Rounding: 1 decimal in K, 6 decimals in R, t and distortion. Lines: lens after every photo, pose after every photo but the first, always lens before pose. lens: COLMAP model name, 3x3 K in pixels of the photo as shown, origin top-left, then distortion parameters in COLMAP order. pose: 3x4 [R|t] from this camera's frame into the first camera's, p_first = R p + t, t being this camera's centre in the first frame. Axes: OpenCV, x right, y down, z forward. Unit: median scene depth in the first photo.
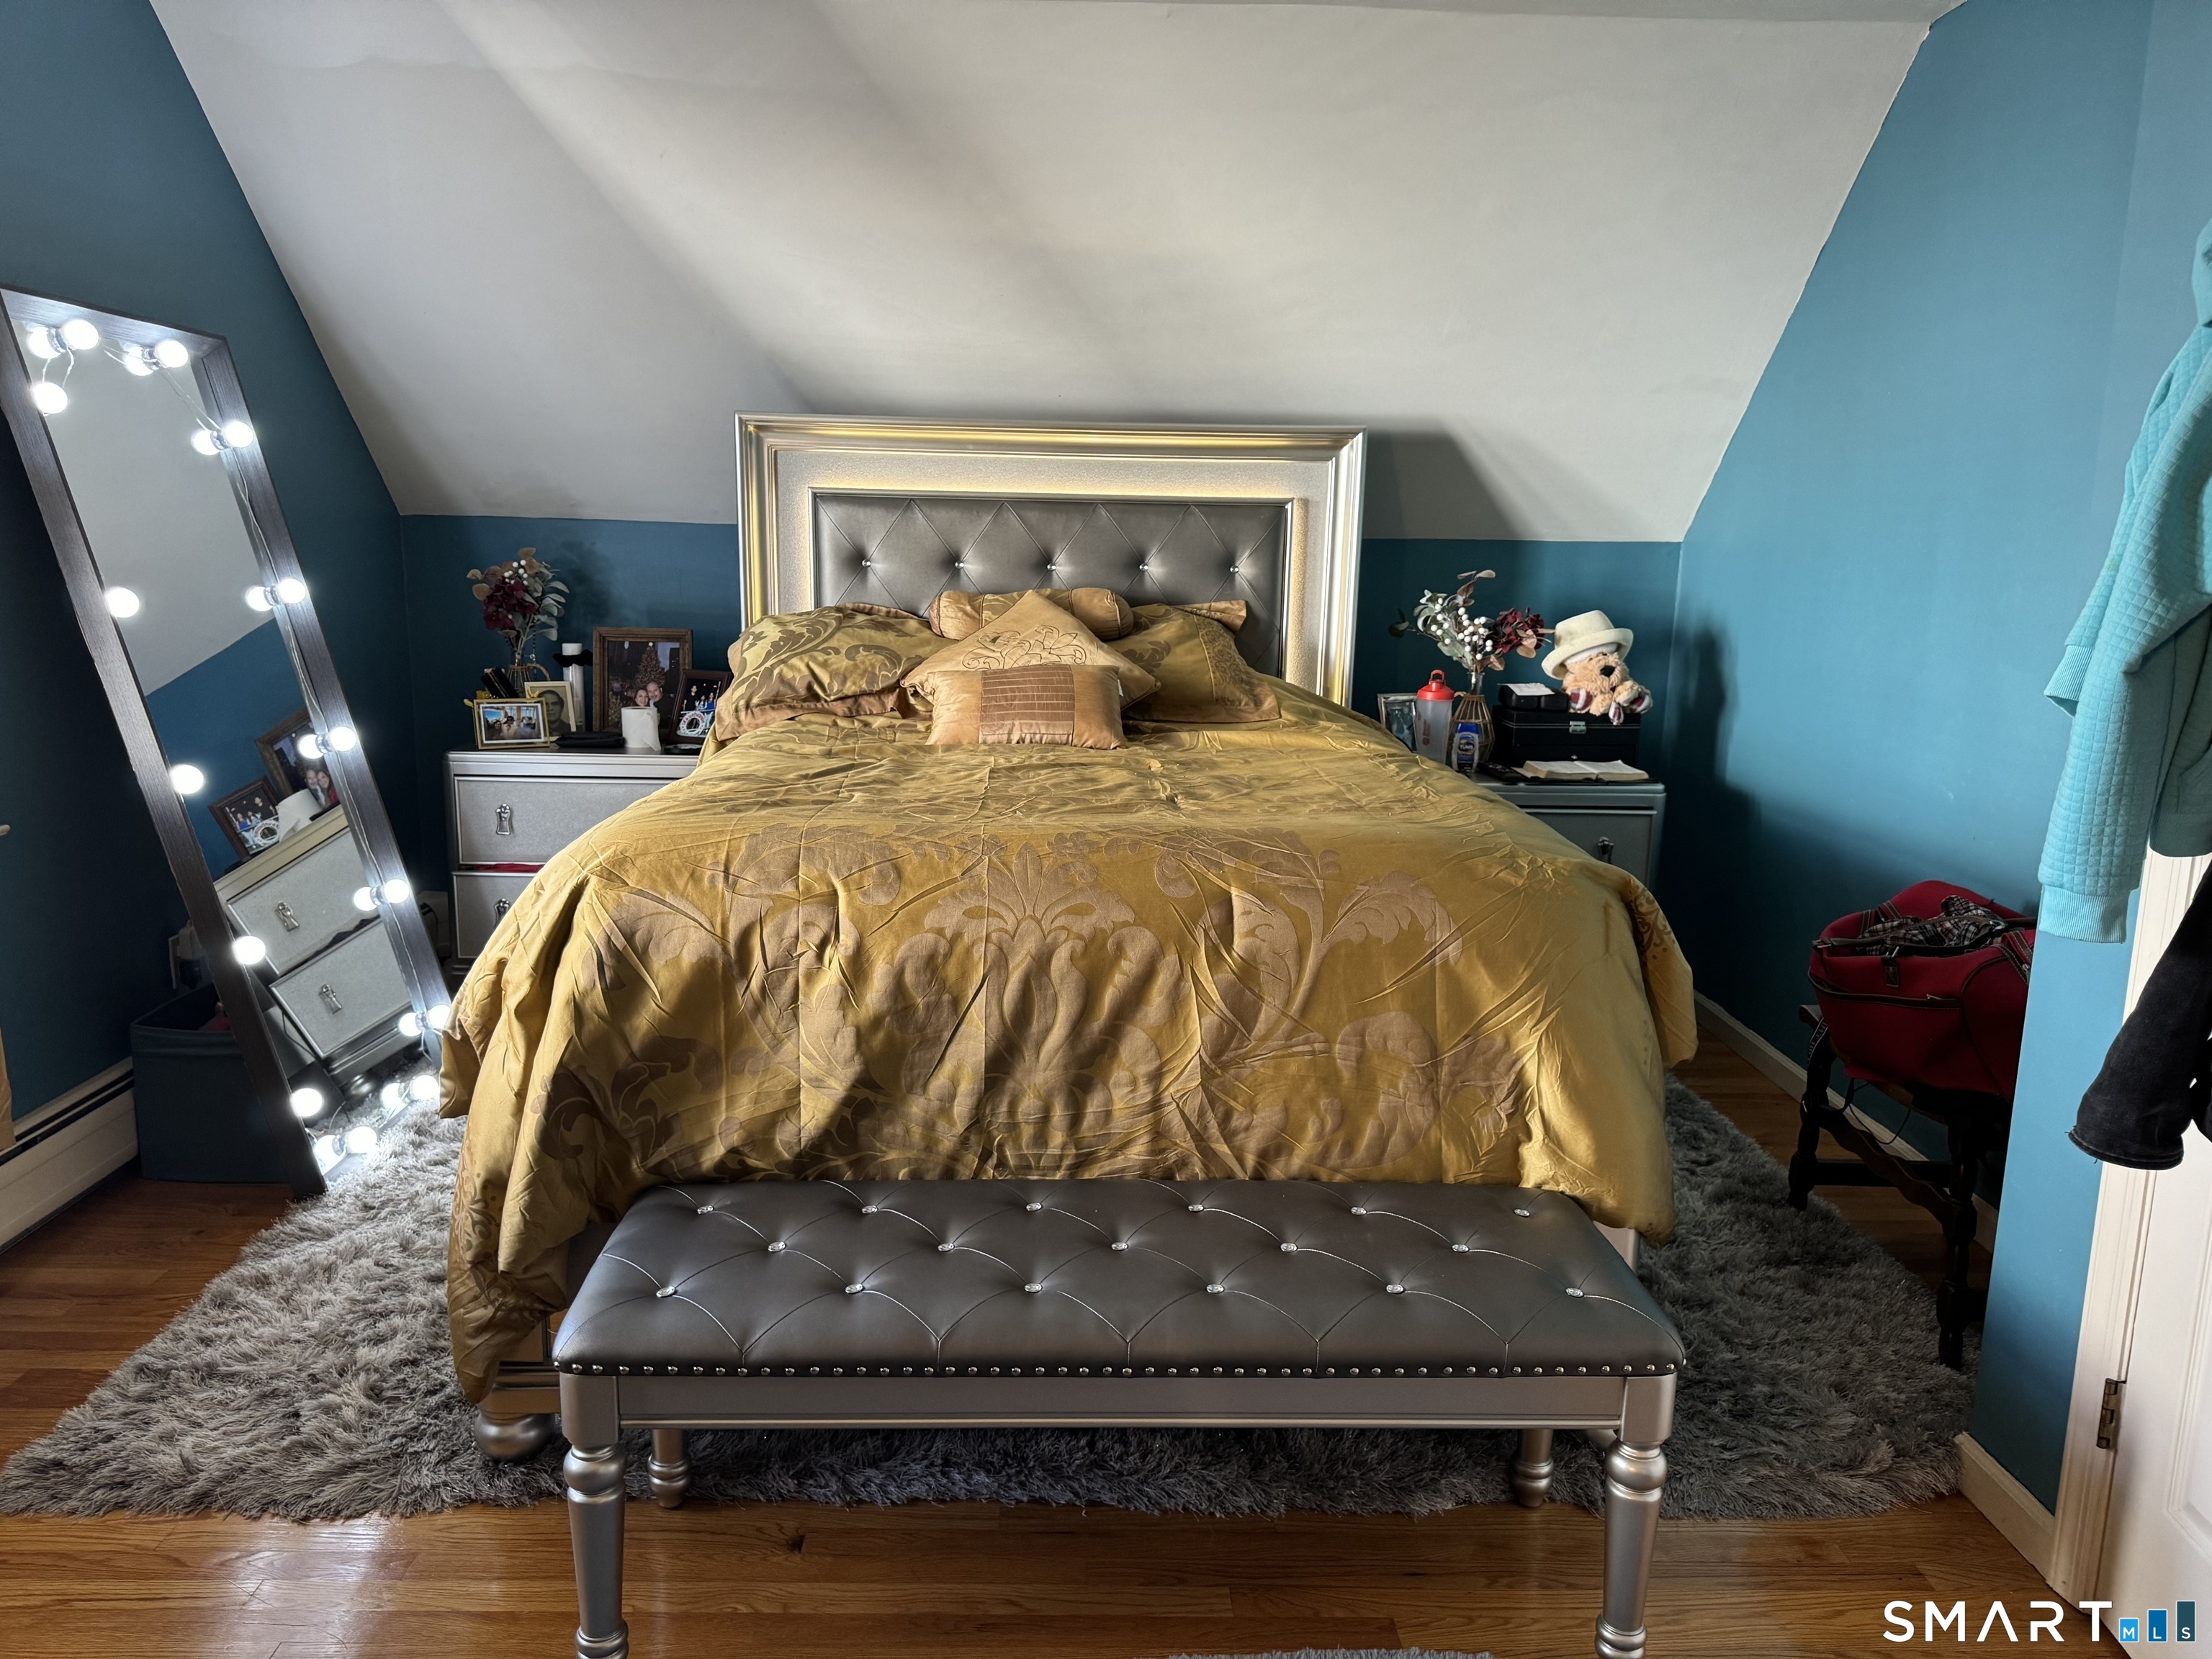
lens RADIAL K [[1531.1, 0, 1096.2], [0, 1531.1, 845.9], [0, 0, 1]] dist [0.089701, -0.128625]
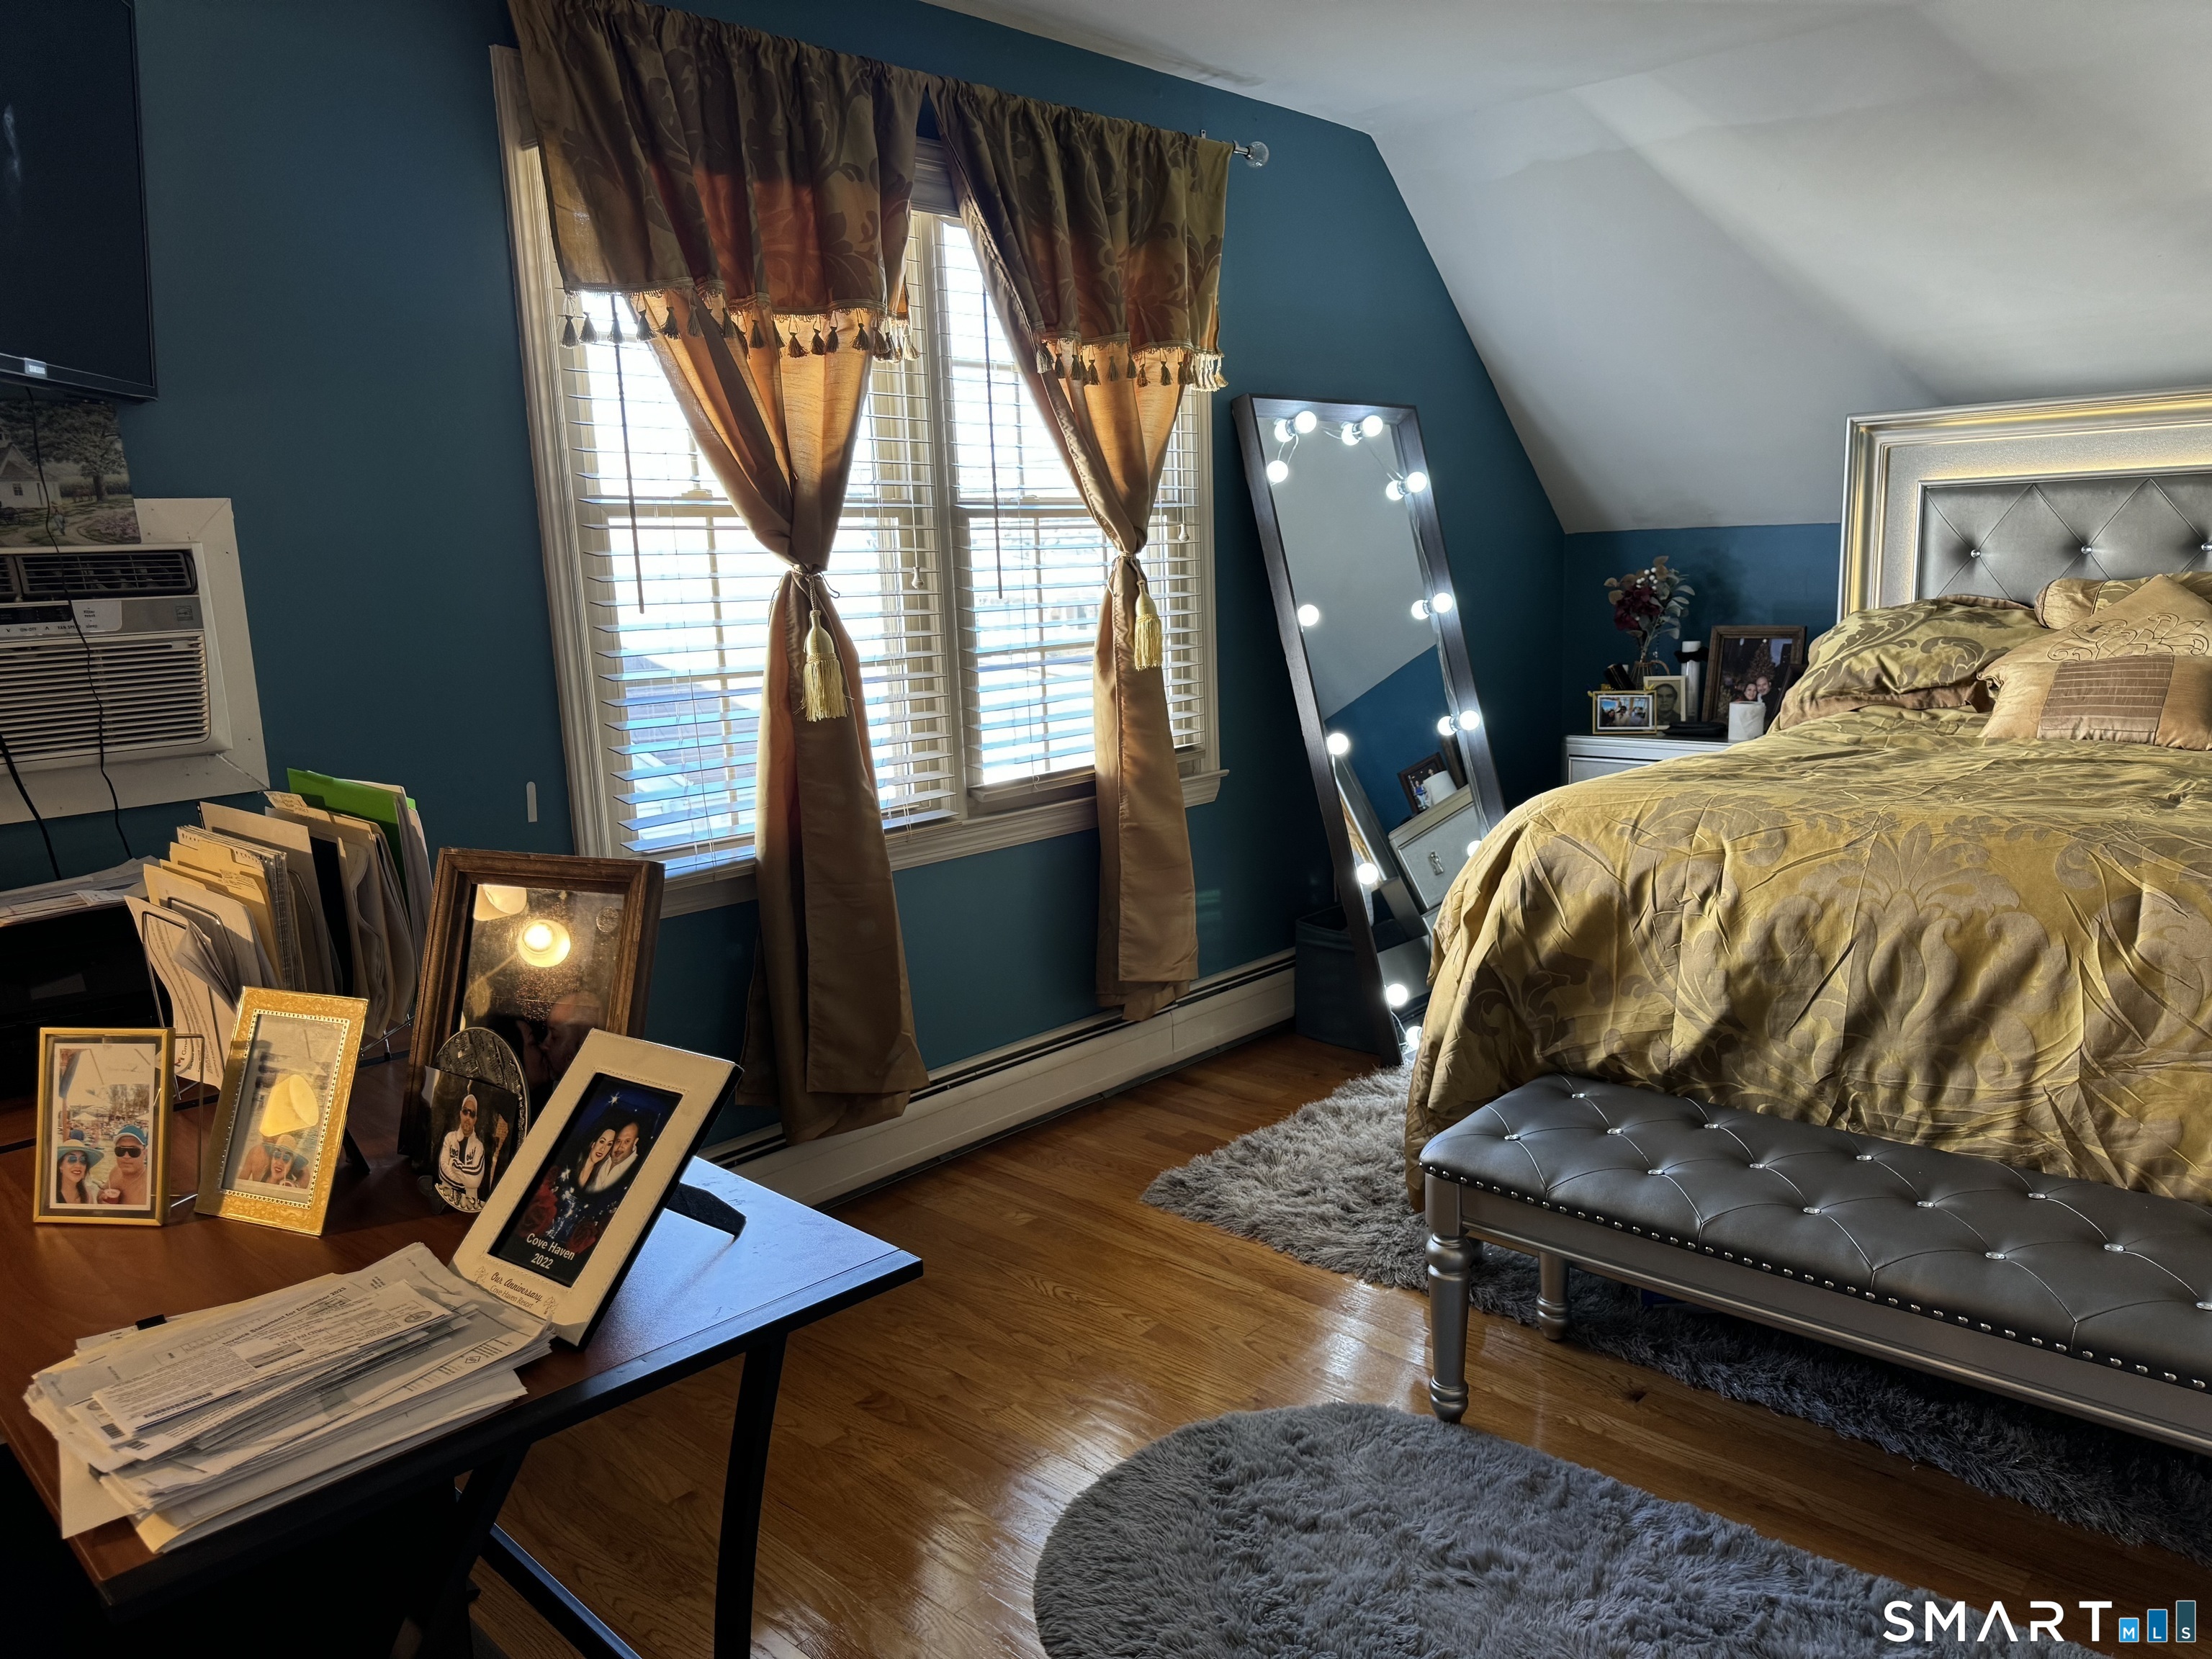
lens RADIAL K [[1531.1, 0, 1096.2], [0, 1531.1, 845.9], [0, 0, 1]] dist [0.089701, -0.128625]
pose [[0.702928, 0.084446, -0.706230, 0.311549], [-0.086657, 0.995698, 0.032806, 0.028472], [0.705962, 0.038140, 0.707222, -0.139123]]
